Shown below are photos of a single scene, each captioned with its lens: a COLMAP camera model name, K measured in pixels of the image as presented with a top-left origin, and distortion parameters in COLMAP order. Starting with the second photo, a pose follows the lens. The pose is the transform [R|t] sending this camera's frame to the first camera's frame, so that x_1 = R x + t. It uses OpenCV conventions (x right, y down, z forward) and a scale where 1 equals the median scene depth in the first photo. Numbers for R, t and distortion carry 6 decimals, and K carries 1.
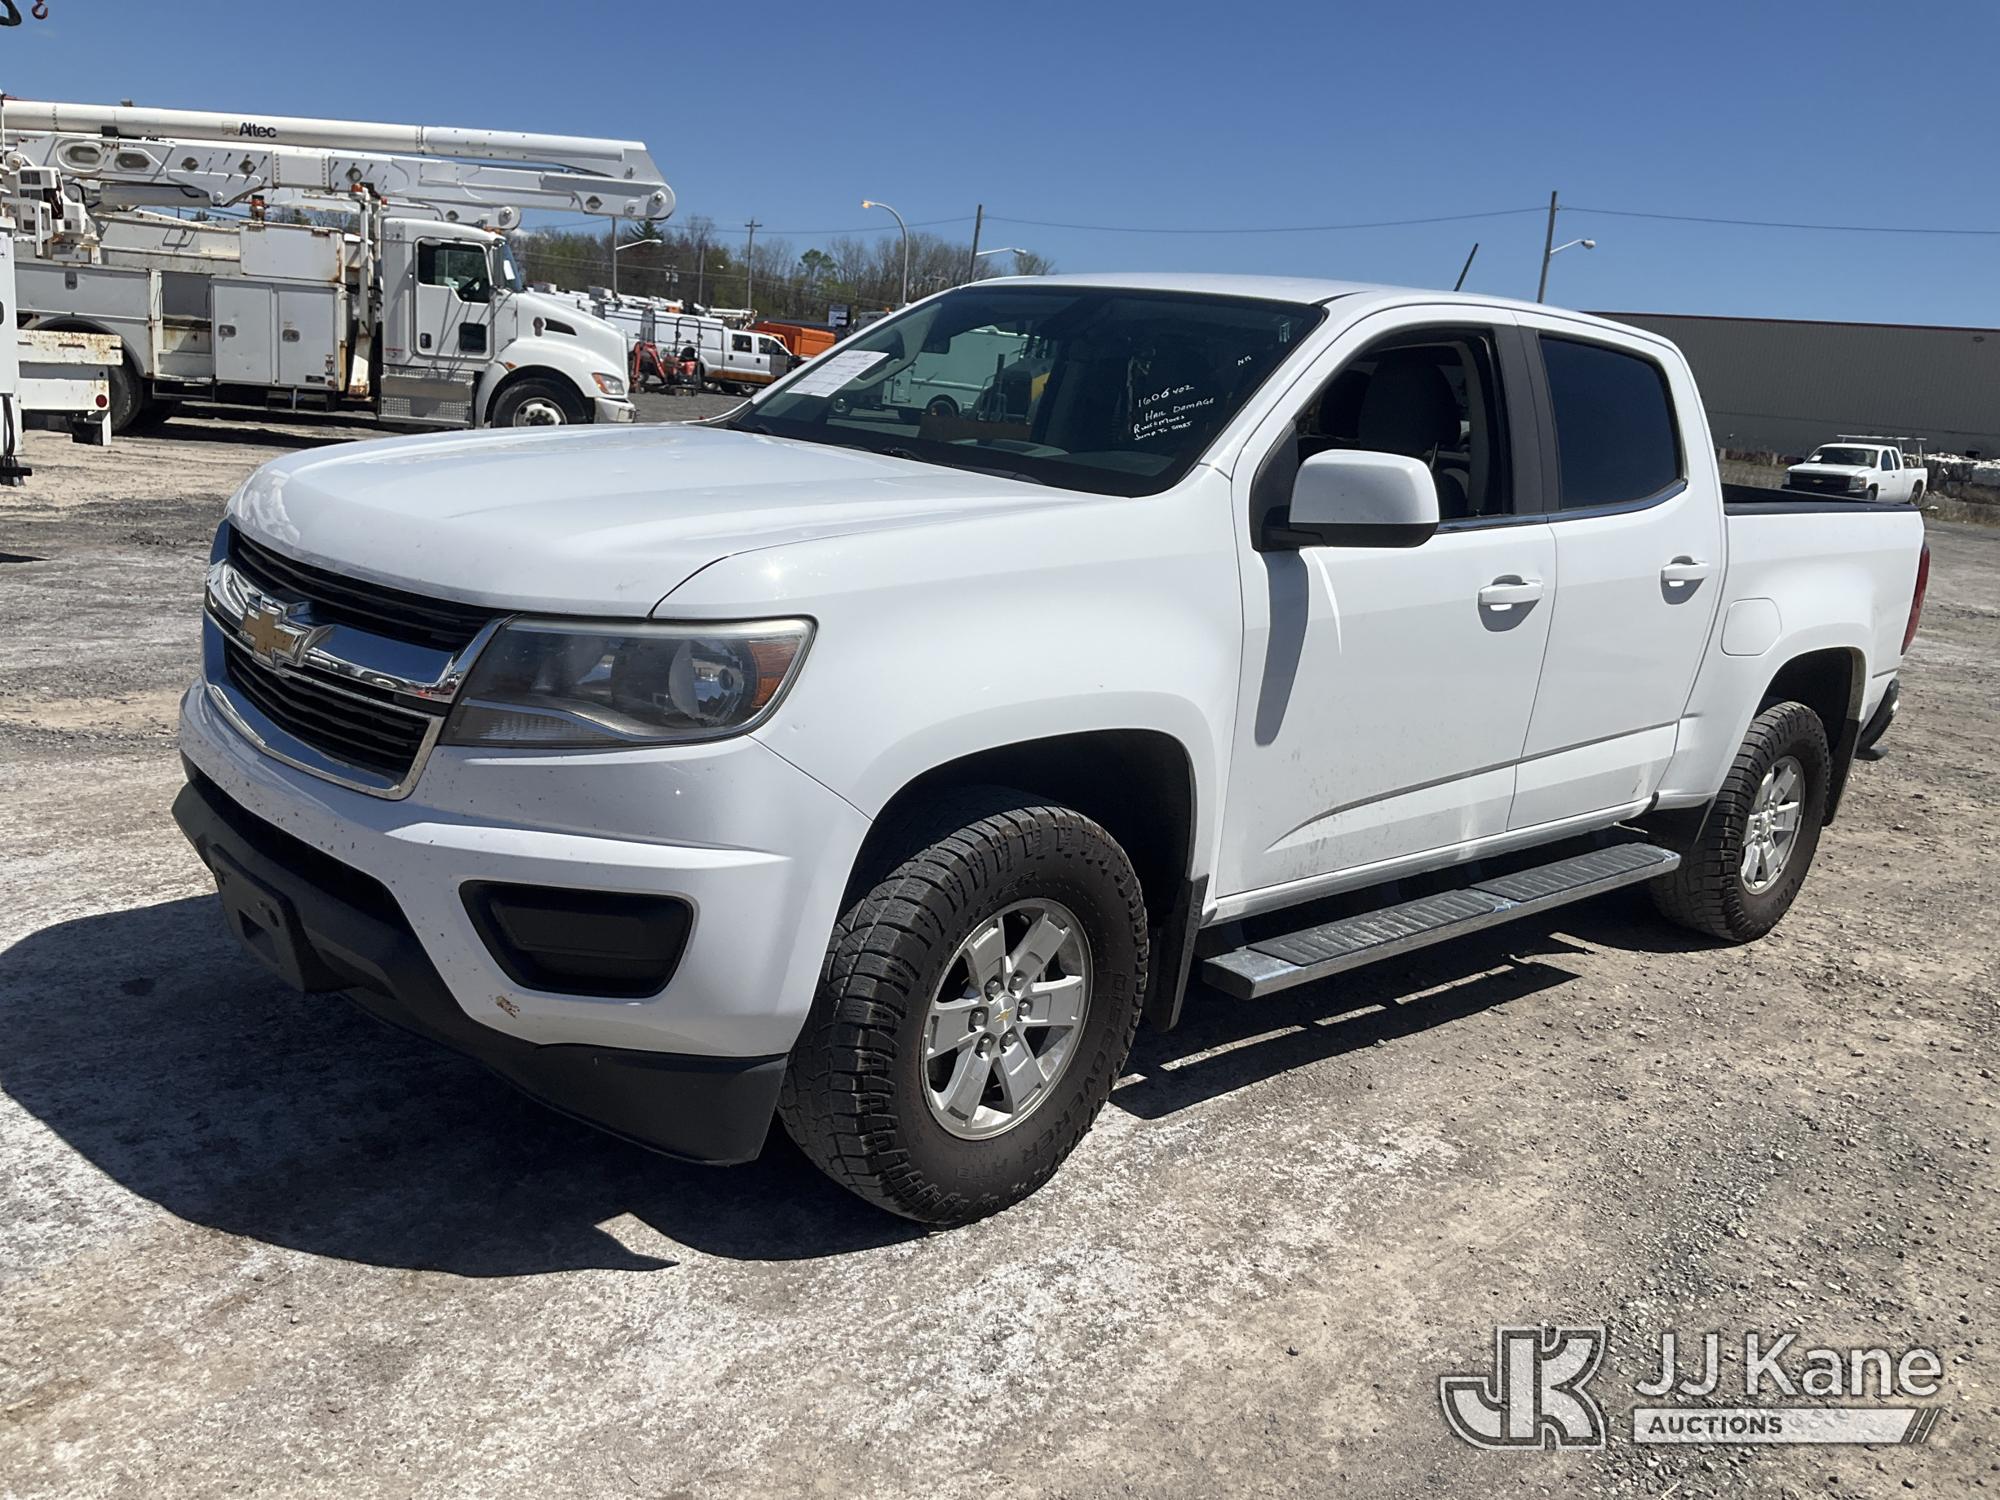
lens RADIAL K [[1759.8, 0, 1013.1], [0, 1759.8, 744.4], [0, 0, 1]] dist [0.049811, -0.003811]
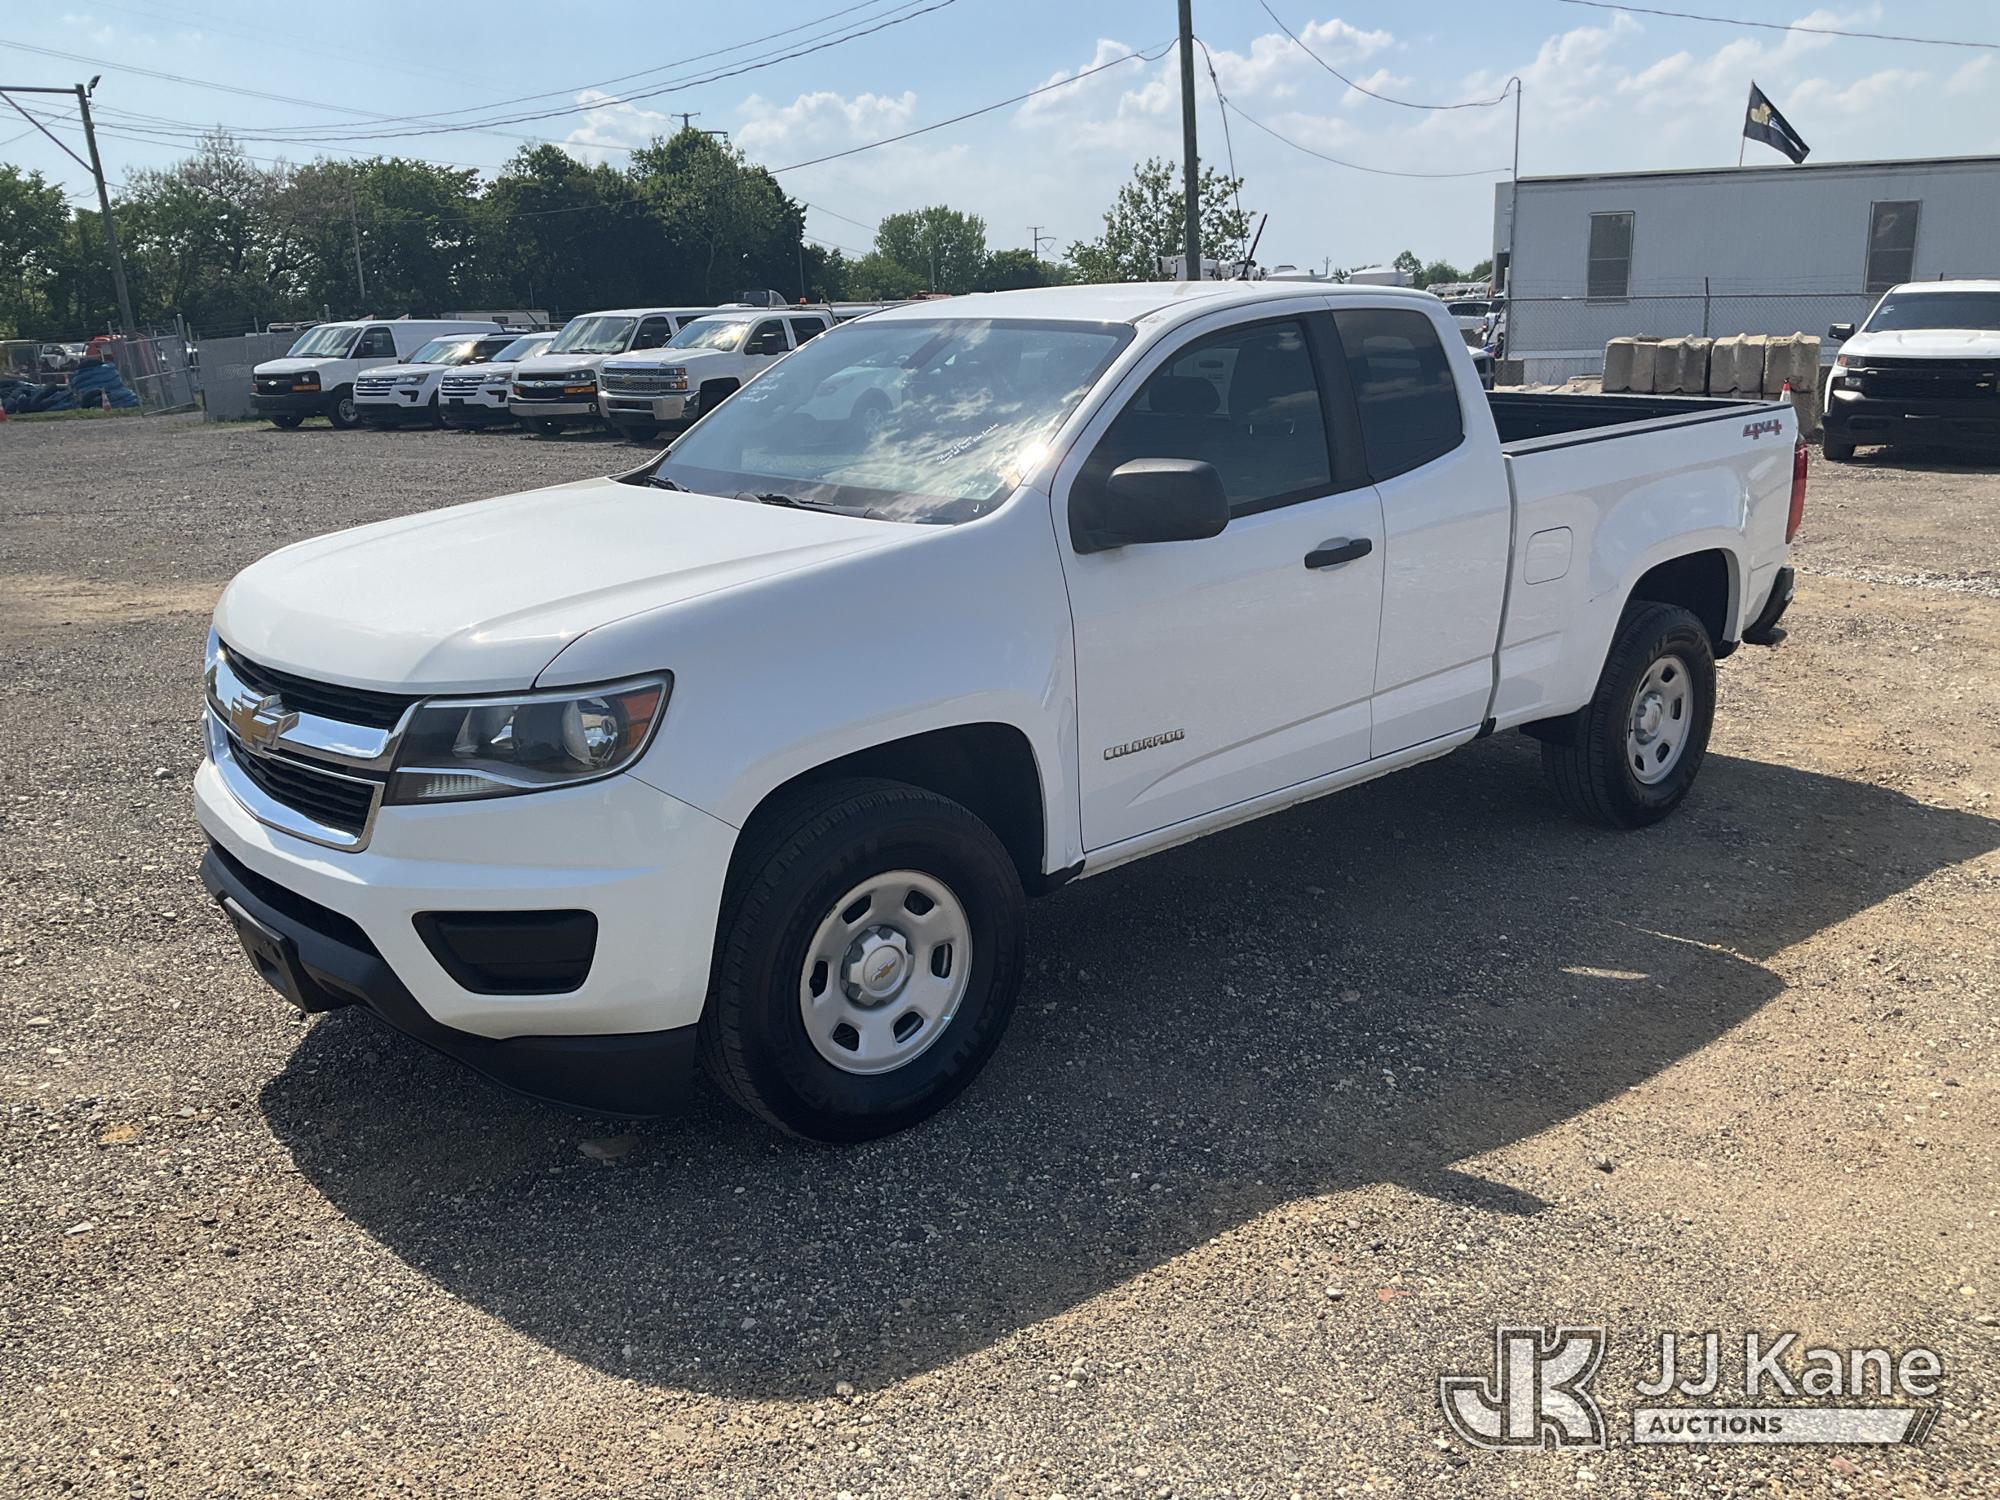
lens RADIAL K [[1759.8, 0, 987.7], [0, 1759.8, 756.8], [0, 0, 1]] dist [0.049811, -0.003811]
pose [[0.992380, -0.104375, -0.065476, 0.159819], [0.107108, 0.993454, 0.039722, -0.033525], [0.060901, -0.046432, 0.997063, -0.184533]]
